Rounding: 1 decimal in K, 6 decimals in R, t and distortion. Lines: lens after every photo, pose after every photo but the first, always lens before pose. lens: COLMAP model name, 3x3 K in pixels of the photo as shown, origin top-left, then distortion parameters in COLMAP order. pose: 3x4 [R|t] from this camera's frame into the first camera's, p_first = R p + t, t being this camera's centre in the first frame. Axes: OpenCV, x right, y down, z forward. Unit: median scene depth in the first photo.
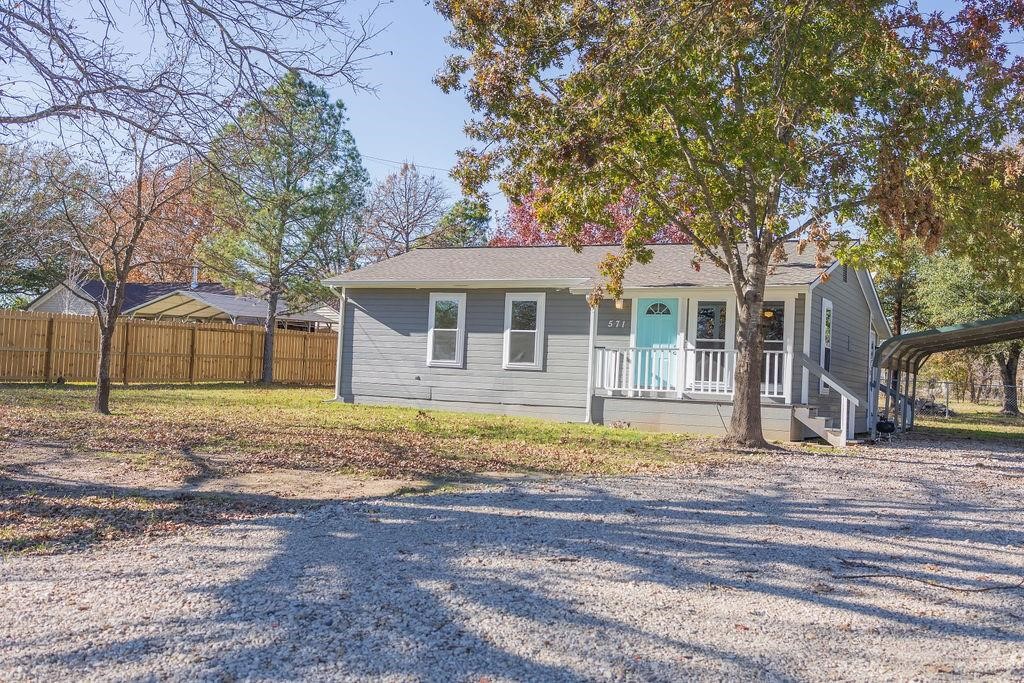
lens RADIAL K [[1015.7, 0, 516.9], [0, 1015.7, 342.7], [0, 0, 1]] dist [0.023135, 0.000000]
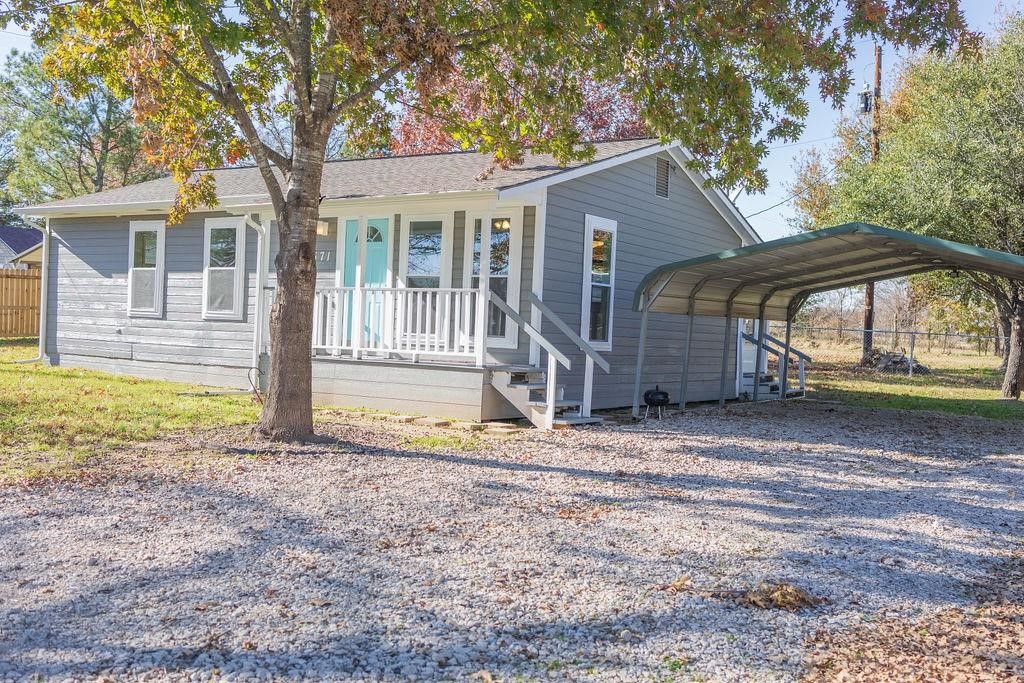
lens RADIAL K [[1015.7, 0, 502.4], [0, 1015.7, 338.2], [0, 0, 1]] dist [0.023135, 0.000000]
pose [[0.994316, -0.007377, -0.106212, 0.367085], [0.012073, 0.998974, 0.043638, 0.012346], [0.105781, -0.044672, 0.993386, 0.339536]]
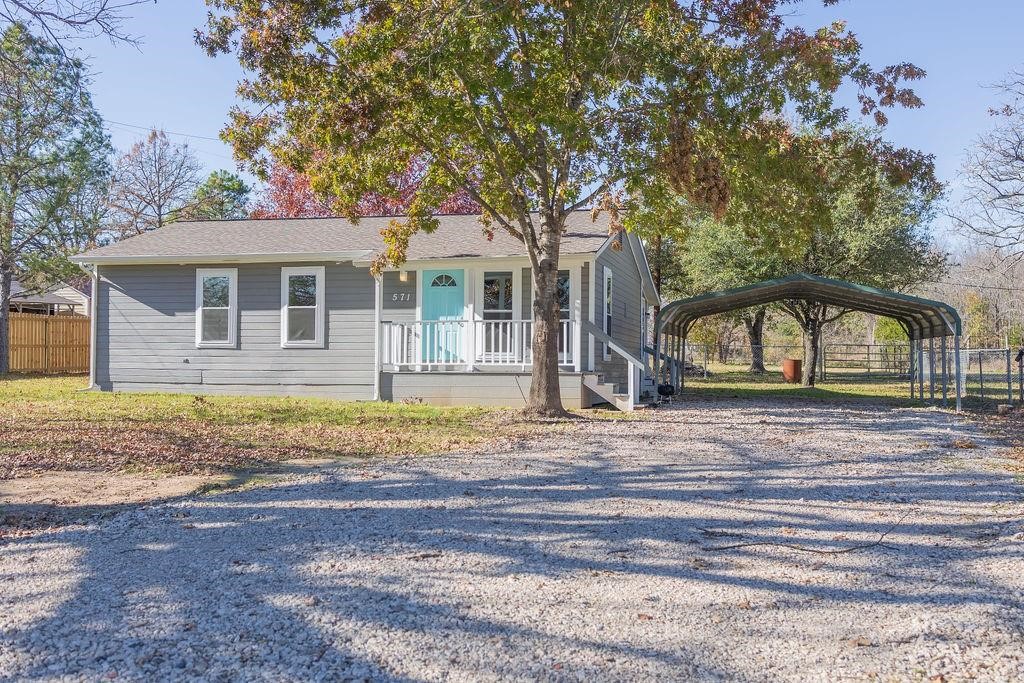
lens RADIAL K [[1015.7, 0, 515.8], [0, 1015.7, 335.2], [0, 0, 1]] dist [0.023135, 0.000000]
pose [[0.972024, -0.034495, 0.232336, -0.026900], [0.030289, 0.999307, 0.021646, 0.000269], [-0.232922, -0.014003, 0.972395, 0.036645]]
